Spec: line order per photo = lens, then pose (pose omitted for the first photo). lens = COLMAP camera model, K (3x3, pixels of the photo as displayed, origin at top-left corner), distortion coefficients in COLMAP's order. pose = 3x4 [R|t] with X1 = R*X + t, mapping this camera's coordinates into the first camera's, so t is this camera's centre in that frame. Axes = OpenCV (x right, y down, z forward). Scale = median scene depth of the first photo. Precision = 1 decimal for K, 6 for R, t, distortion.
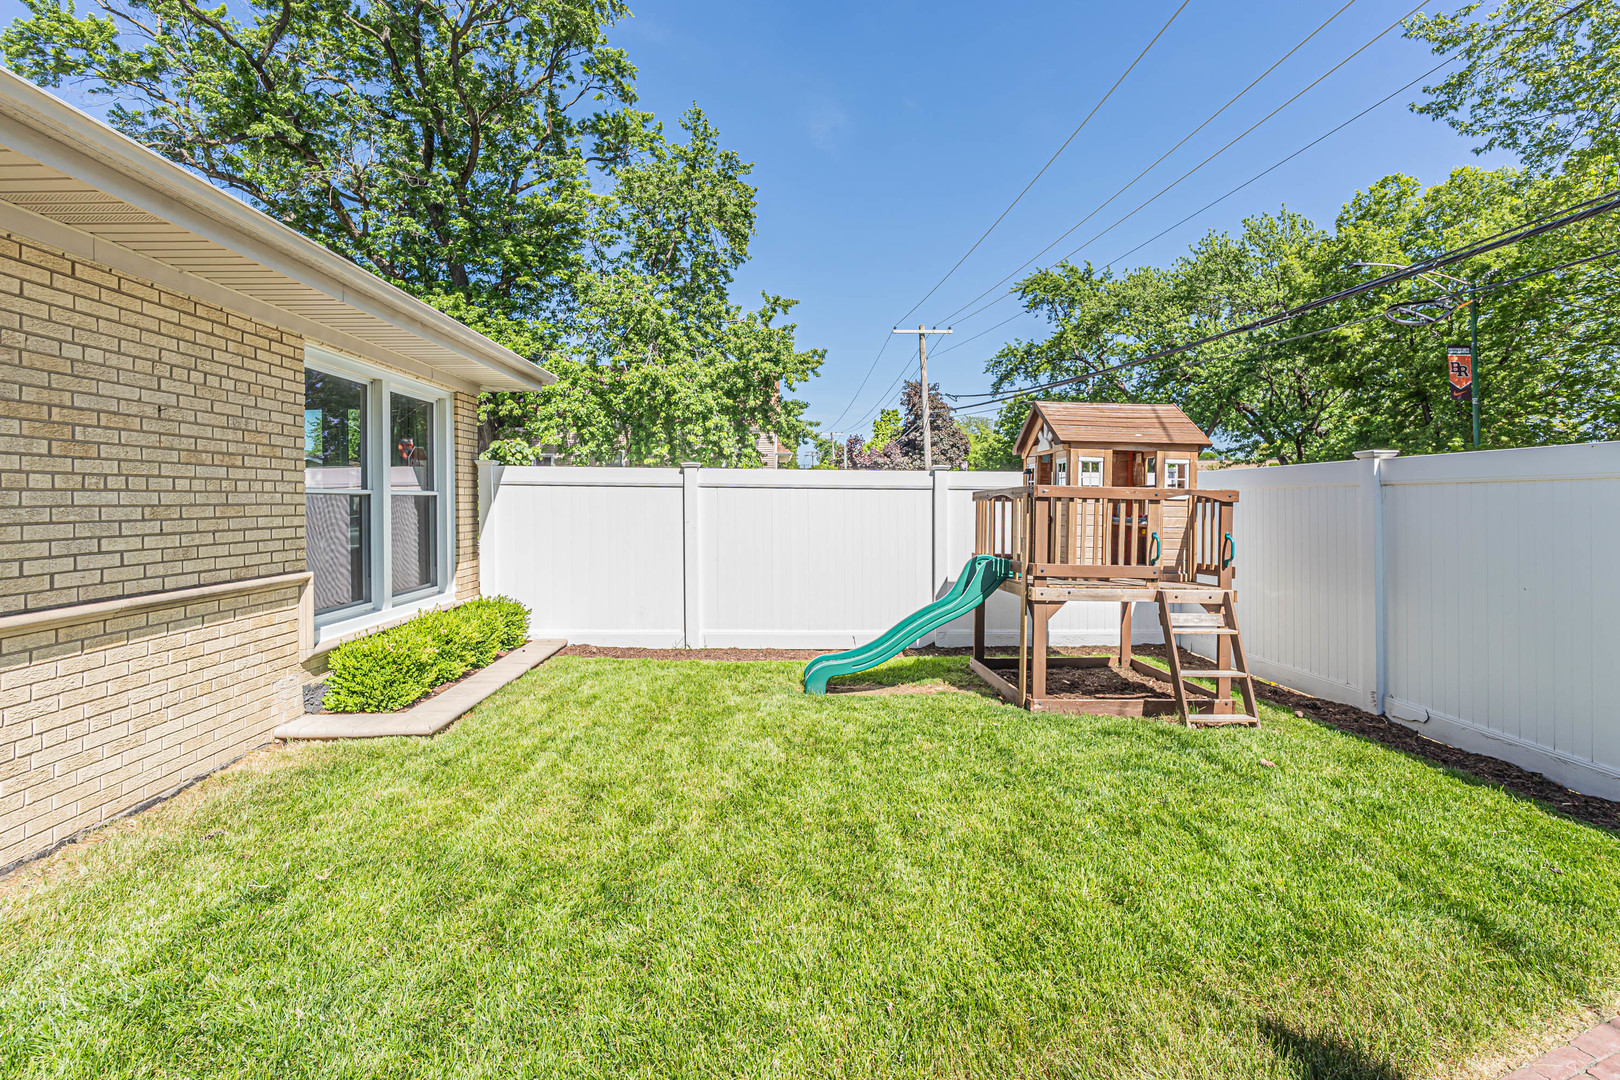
lens RADIAL K [[717.7, 0, 821.8], [0, 717.7, 500.2], [0, 0, 1]] dist [-0.004453, 0.000655]
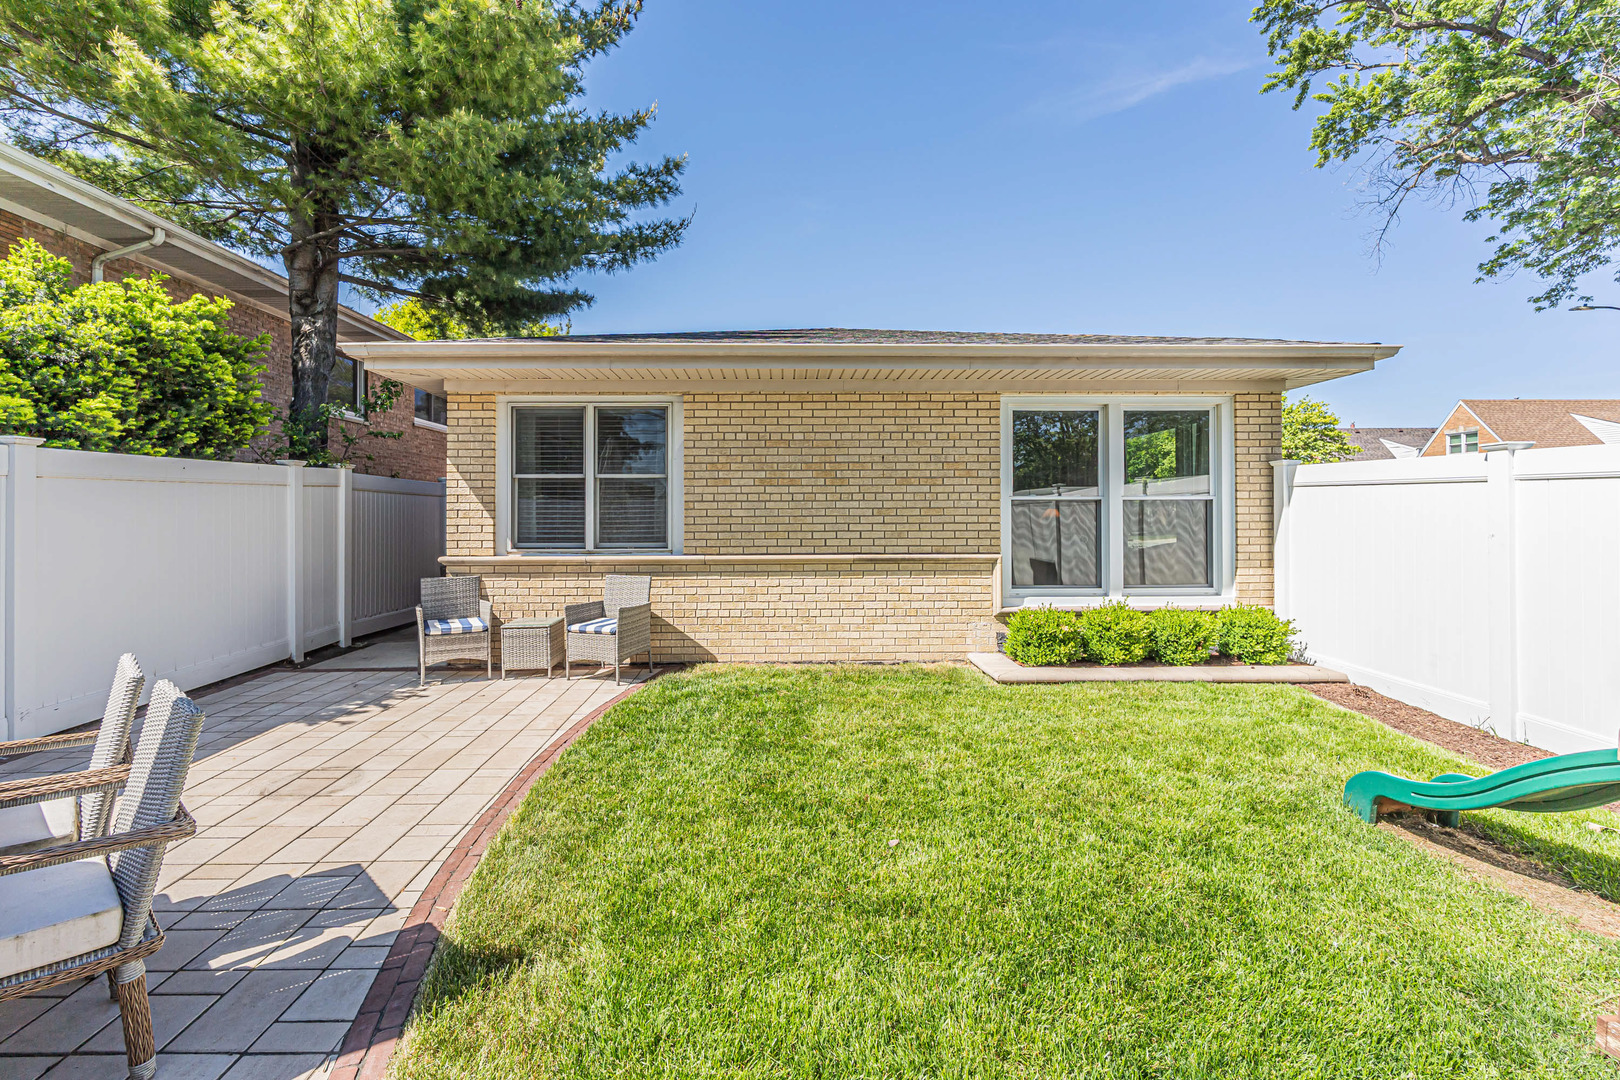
lens RADIAL K [[717.7, 0, 784.1], [0, 717.7, 511.5], [0, 0, 1]] dist [-0.004453, 0.000655]
pose [[-0.041627, 0.002305, -0.999131, 0.476574], [0.004029, 0.999990, 0.002139, 0.005516], [0.999125, -0.003937, -0.041636, 0.398487]]
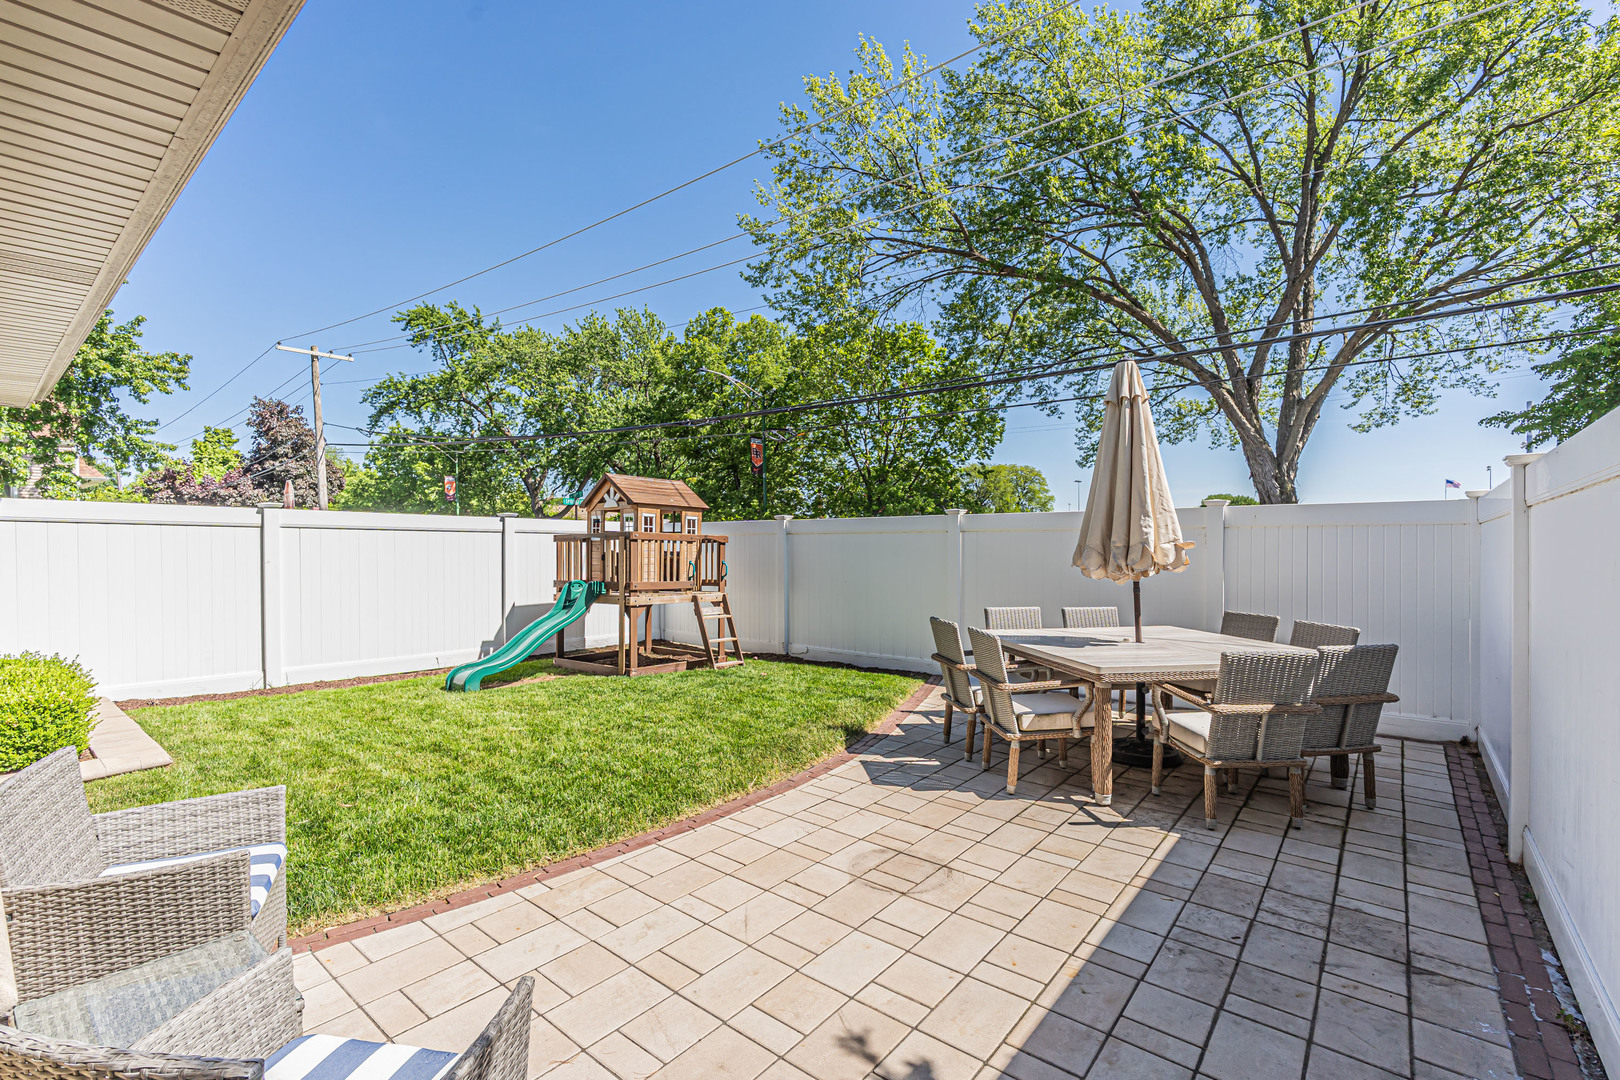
lens RADIAL K [[717.7, 0, 802.1], [0, 717.7, 542.6], [0, 0, 1]] dist [-0.004453, 0.000655]
pose [[0.679692, 0.001203, 0.733497, -0.384258], [-0.002061, 0.999998, 0.000270, 0.001242], [-0.733495, -0.001696, 0.679693, -0.214243]]
